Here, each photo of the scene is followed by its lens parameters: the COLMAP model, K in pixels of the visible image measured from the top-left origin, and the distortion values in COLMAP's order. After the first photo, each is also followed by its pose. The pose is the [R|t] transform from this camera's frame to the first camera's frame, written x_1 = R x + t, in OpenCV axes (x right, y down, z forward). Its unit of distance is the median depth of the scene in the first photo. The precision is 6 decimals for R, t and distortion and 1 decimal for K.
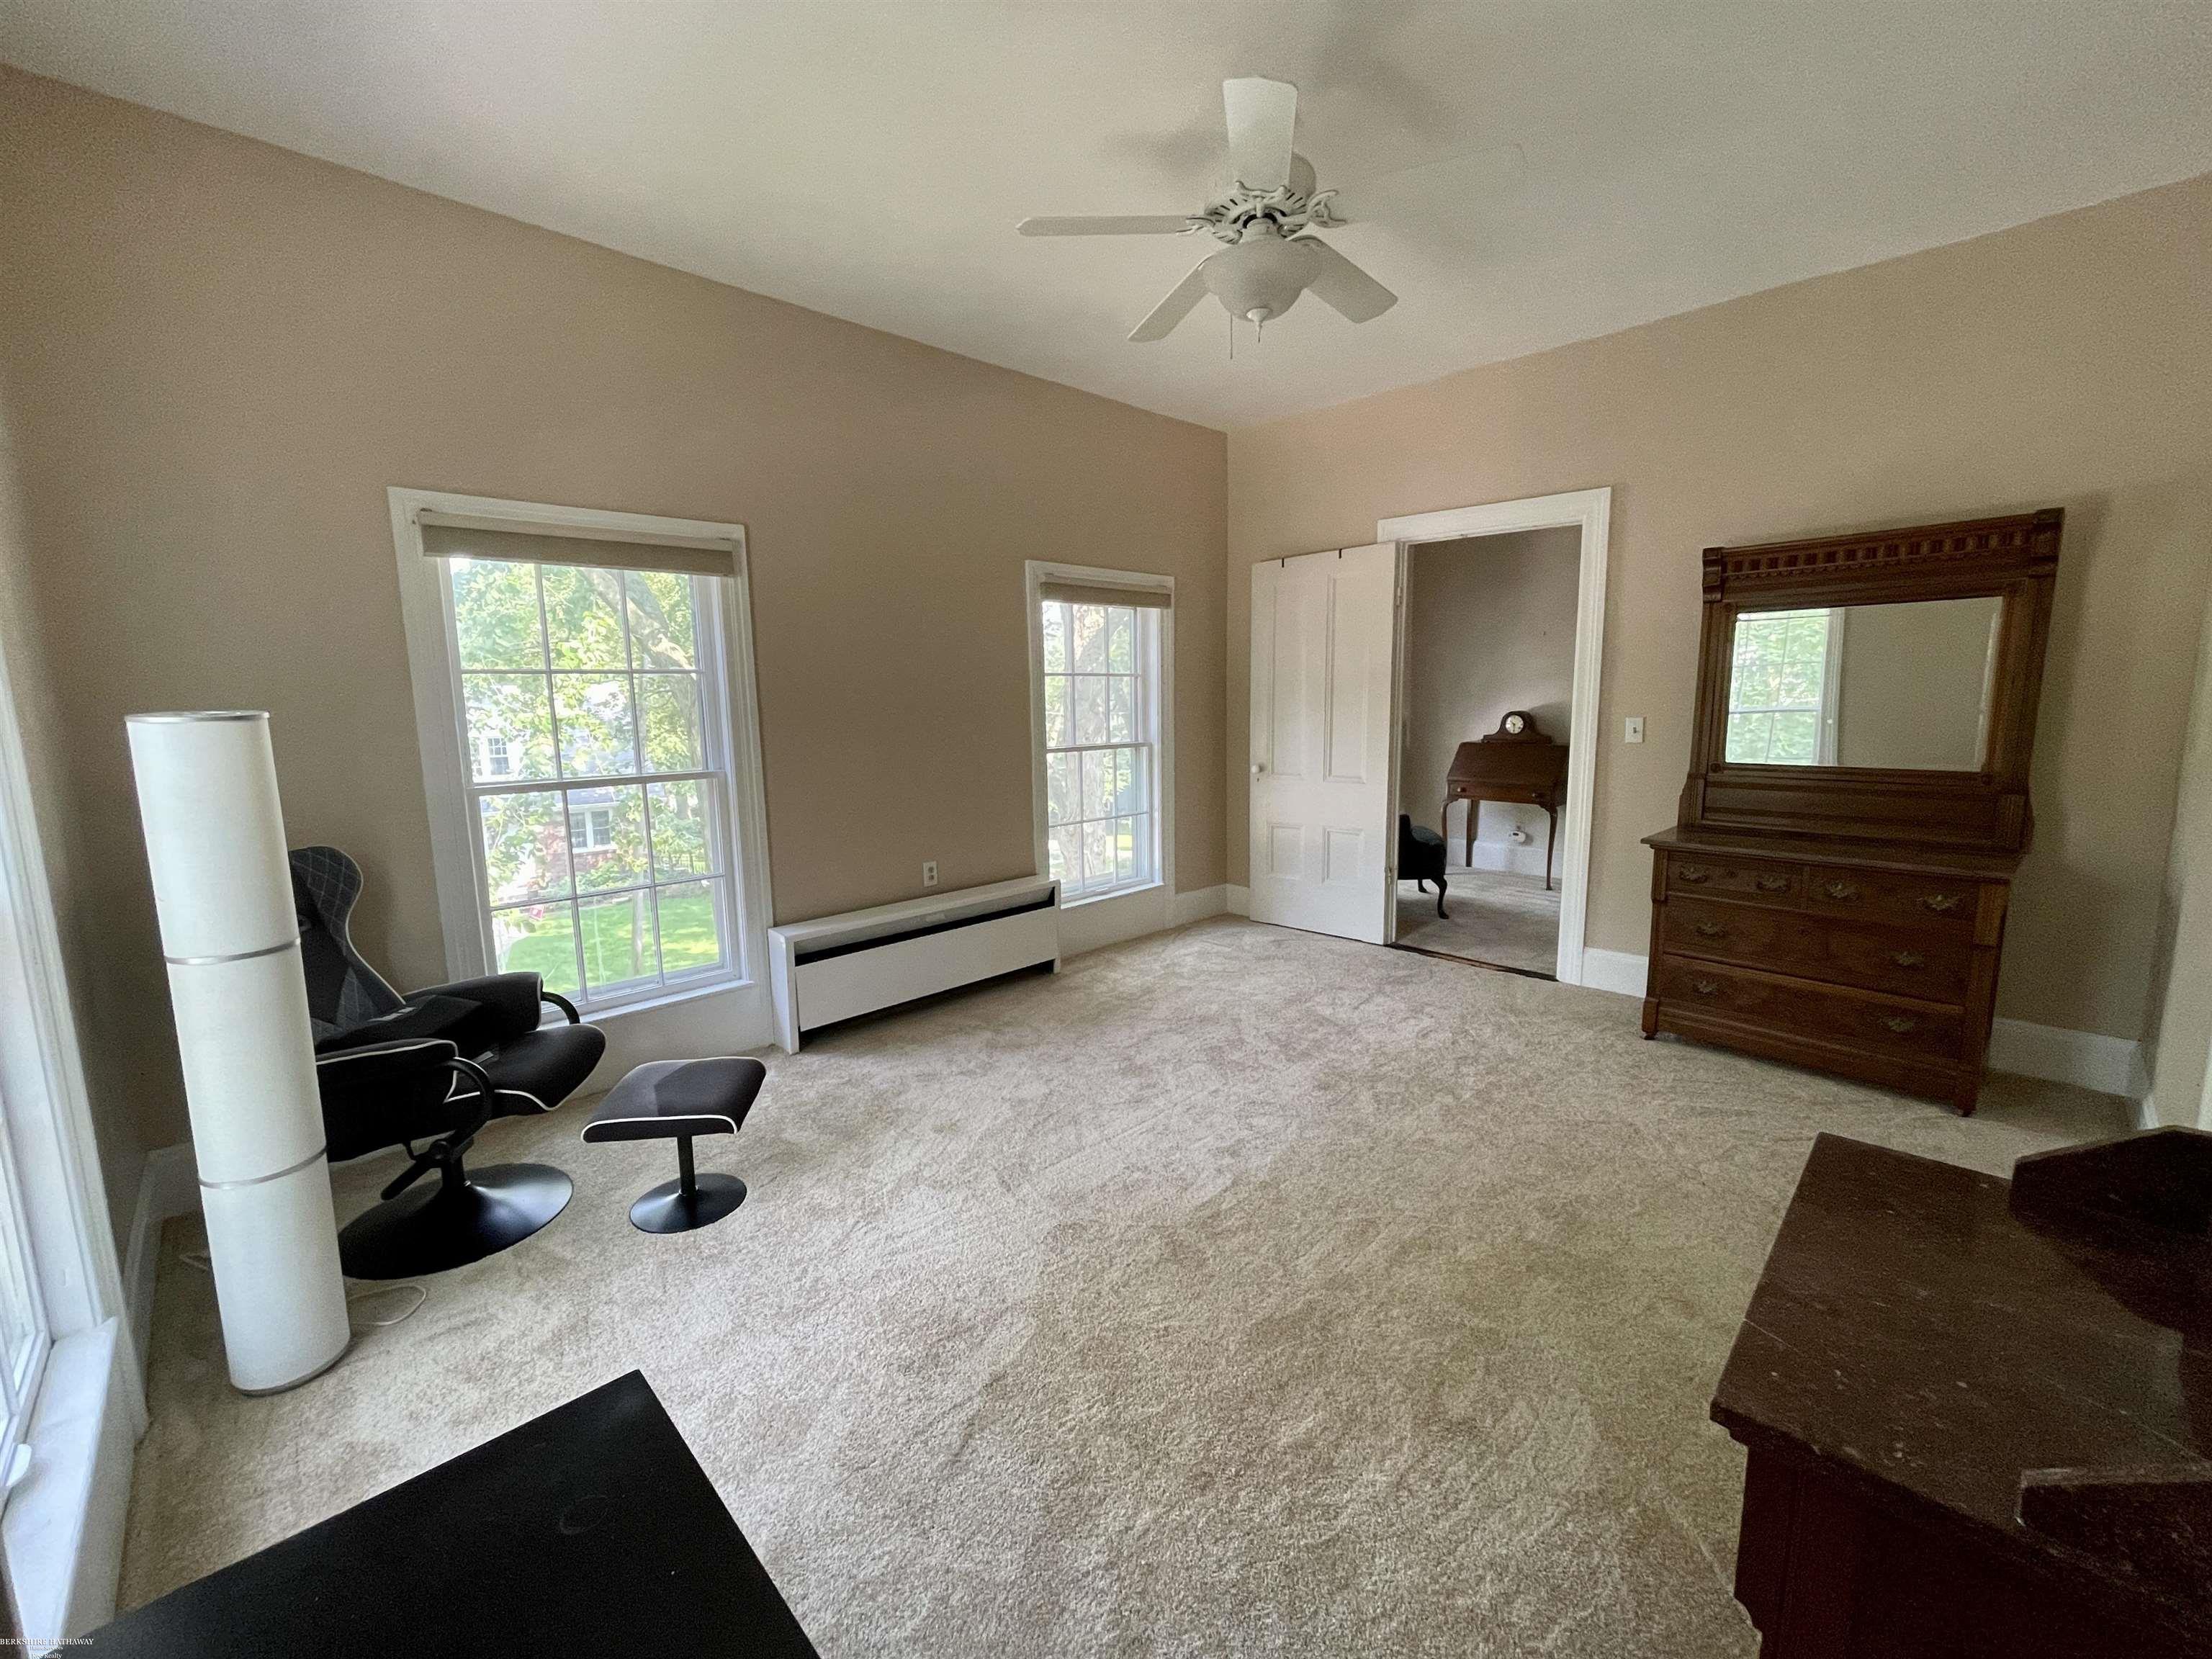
lens RADIAL K [[892.8, 0, 1101.8], [0, 892.8, 822.9], [0, 0, 1]] dist [-0.001993, -0.000082]
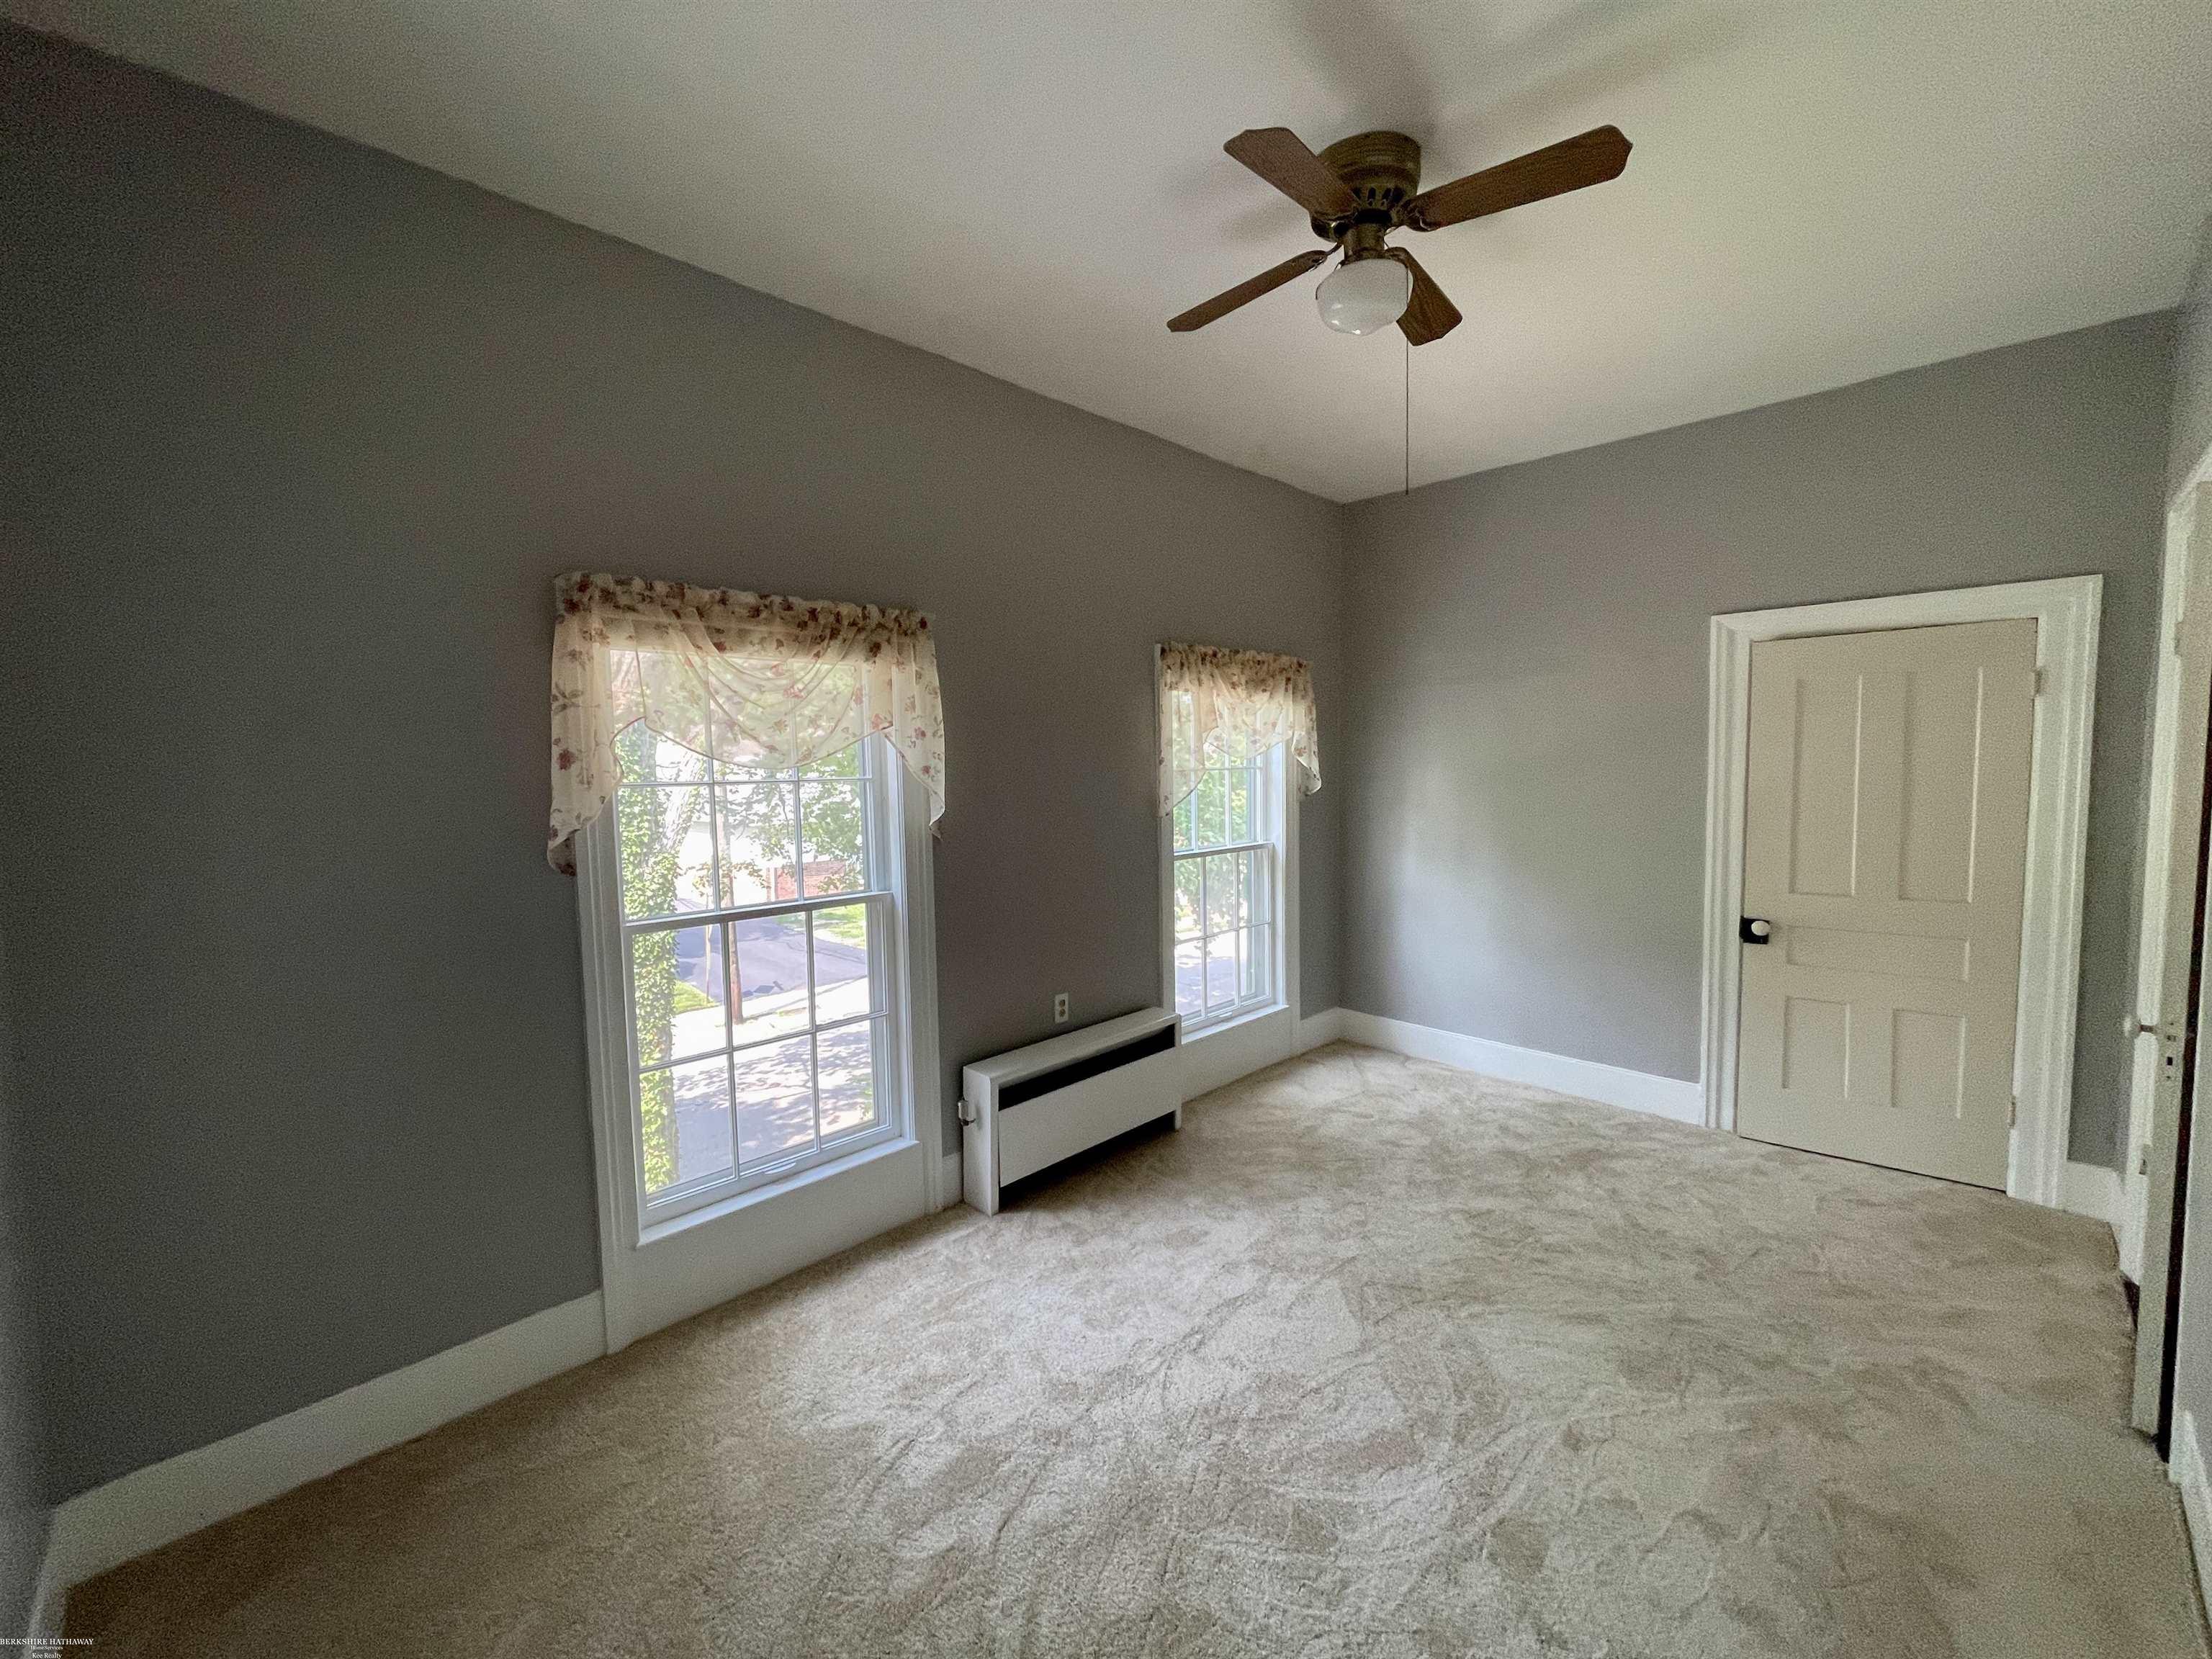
lens RADIAL K [[892.8, 0, 1101.8], [0, 892.8, 822.9], [0, 0, 1]] dist [-0.001993, -0.000082]
pose [[0.999947, 0.009999, 0.002317, -0.146795], [-0.009723, 0.995098, -0.098415, -0.032378], [-0.003290, 0.098387, 0.995143, 0.129143]]
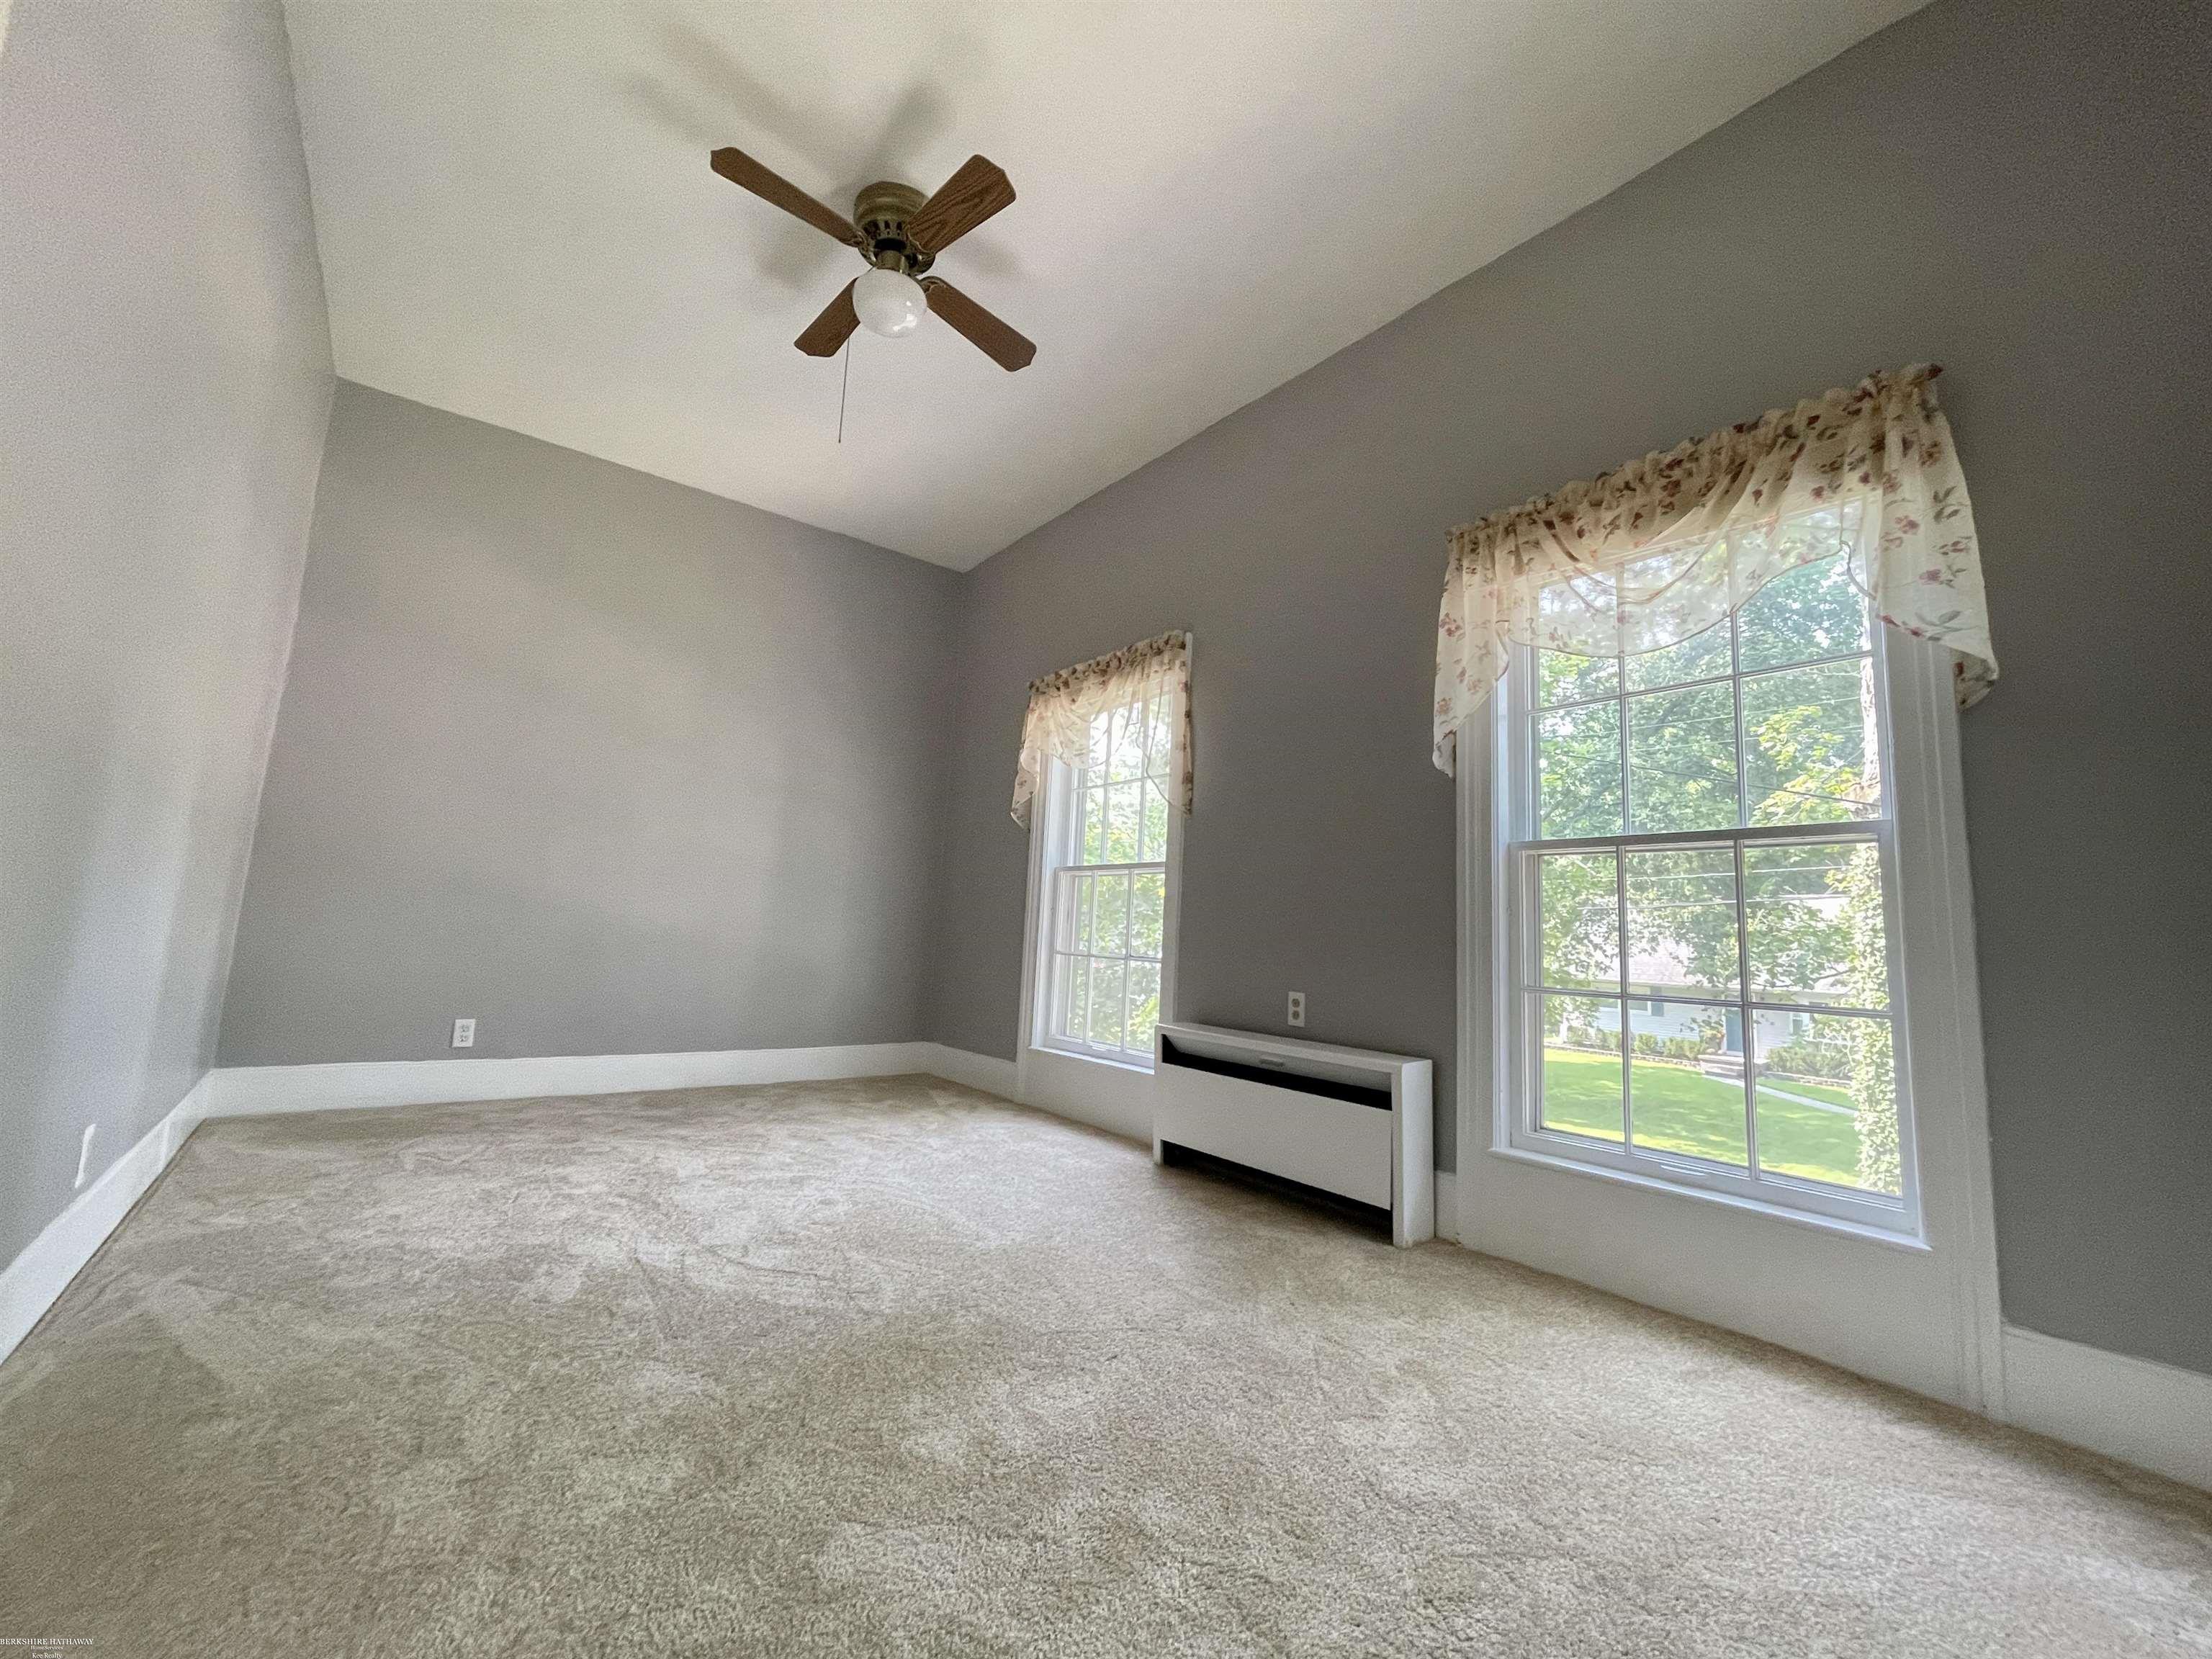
lens RADIAL K [[892.8, 0, 1101.8], [0, 892.8, 822.9], [0, 0, 1]] dist [-0.001993, -0.000082]
pose [[-0.101769, -0.102831, -0.989479, 0.522838], [-0.207361, 0.974988, -0.079998, -0.000048], [0.972956, 0.197038, -0.120547, 0.839213]]
